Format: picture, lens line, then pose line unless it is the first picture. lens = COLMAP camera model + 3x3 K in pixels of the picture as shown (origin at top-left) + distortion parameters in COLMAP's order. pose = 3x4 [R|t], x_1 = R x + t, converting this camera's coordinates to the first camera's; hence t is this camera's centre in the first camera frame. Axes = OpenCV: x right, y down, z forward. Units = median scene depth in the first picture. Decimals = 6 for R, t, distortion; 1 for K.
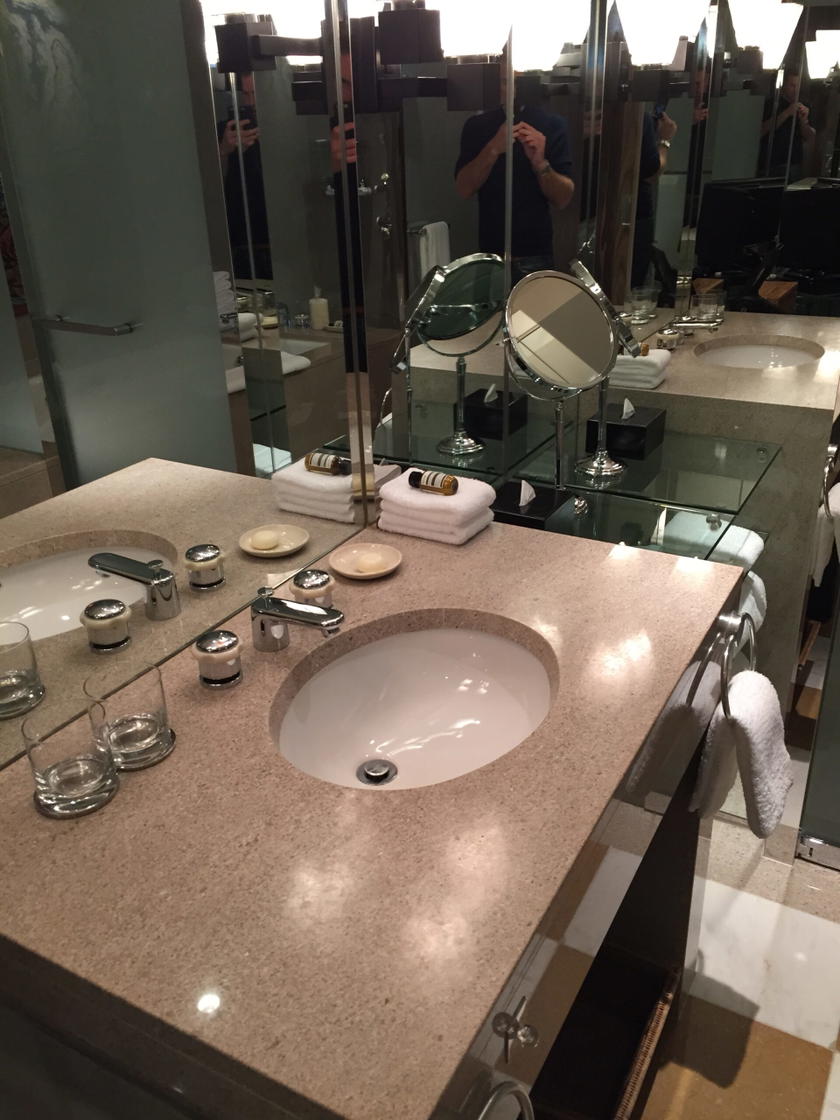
lens RADIAL K [[959.0, 0, 420.0], [0, 959.0, 560.0], [0, 0, 1]] dist [0.098787, -0.124219]
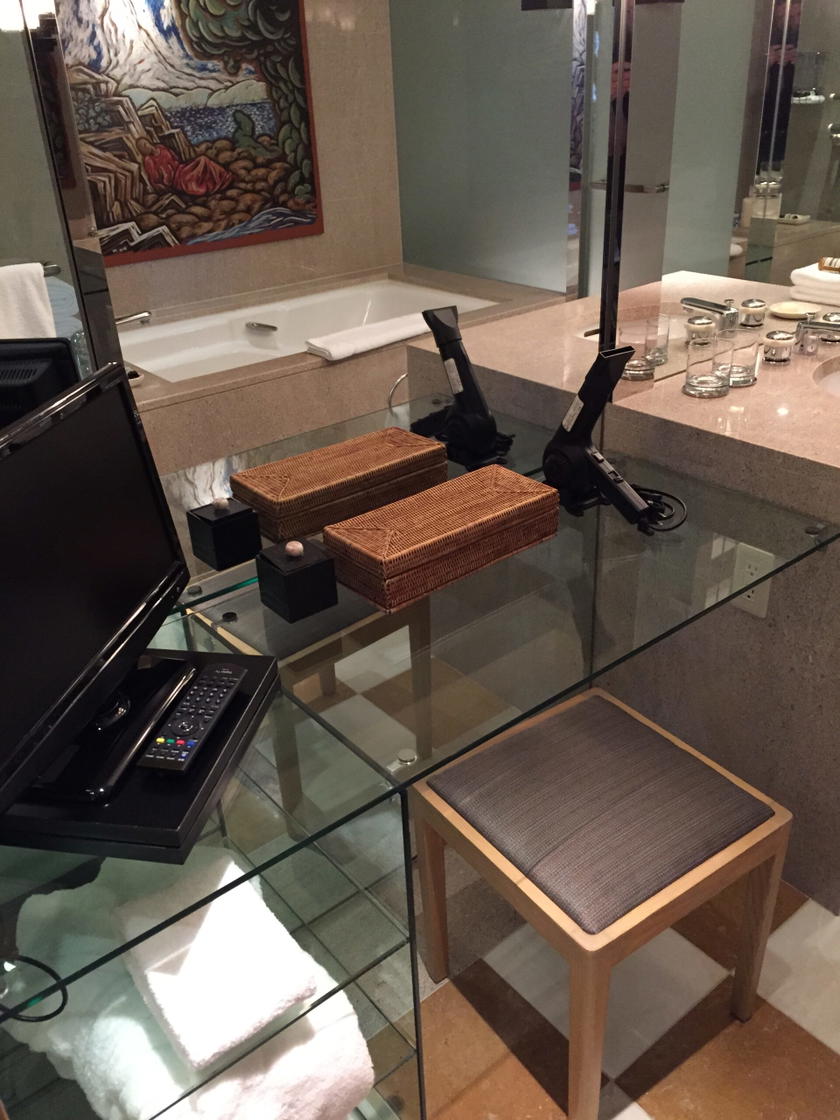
lens RADIAL K [[959.0, 0, 420.0], [0, 959.0, 560.0], [0, 0, 1]] dist [0.098787, -0.124219]
pose [[0.931829, 0.161343, -0.325059, -0.125468], [-0.142300, 0.986446, 0.081699, 0.278186], [0.333835, -0.029873, 0.942158, -0.513852]]
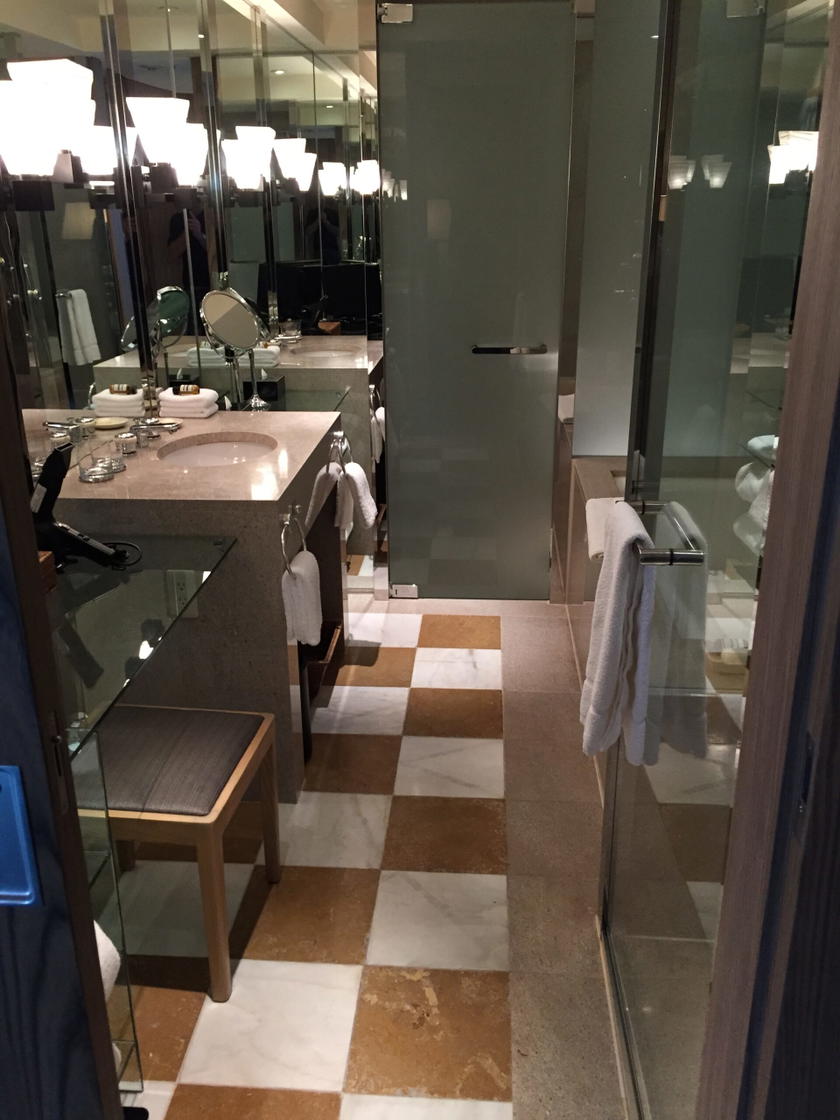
lens RADIAL K [[959.0, 0, 420.0], [0, 959.0, 560.0], [0, 0, 1]] dist [0.098787, -0.124219]
pose [[0.903818, -0.130486, 0.407538, -0.372405], [0.166740, 0.984490, -0.054572, 0.411845], [-0.394096, 0.117276, 0.911556, -0.874680]]
